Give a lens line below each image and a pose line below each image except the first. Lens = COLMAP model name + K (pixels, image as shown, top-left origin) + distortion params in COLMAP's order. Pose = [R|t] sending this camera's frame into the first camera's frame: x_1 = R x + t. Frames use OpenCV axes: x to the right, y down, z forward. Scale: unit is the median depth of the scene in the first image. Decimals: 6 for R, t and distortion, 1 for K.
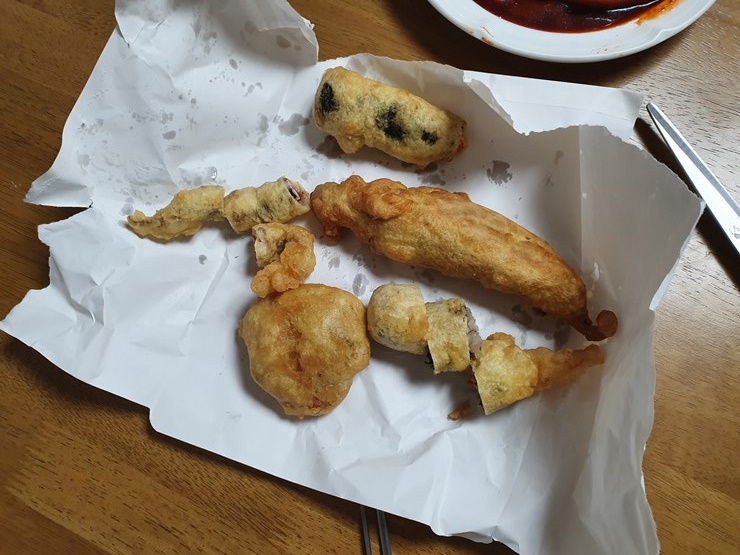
lens RADIAL K [[640.0, 0, 370.0], [0, 640.0, 277.5], [0, 0, 1]] dist [0.128071, -0.369672]
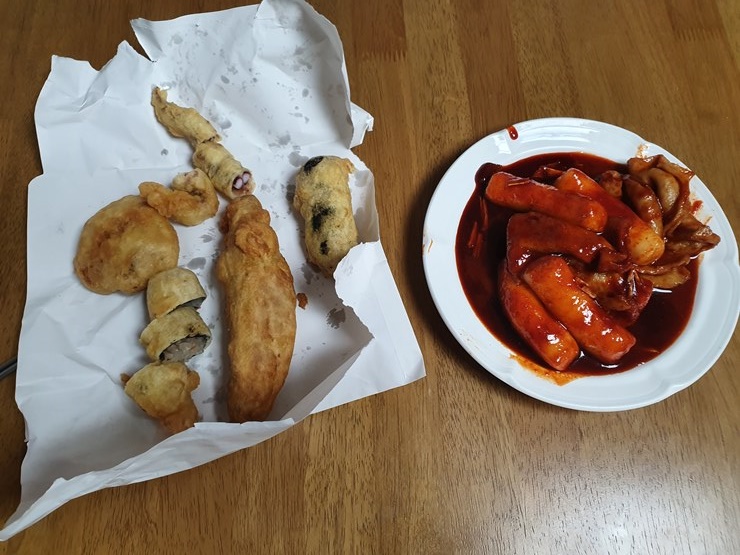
lens RADIAL K [[640.0, 0, 370.0], [0, 640.0, 277.5], [0, 0, 1]] dist [0.128071, -0.369672]
pose [[0.479660, 0.833606, -0.273912, 0.523801], [-0.862947, 0.504686, 0.024780, -0.303140], [0.158896, 0.224486, 0.961436, -0.123328]]
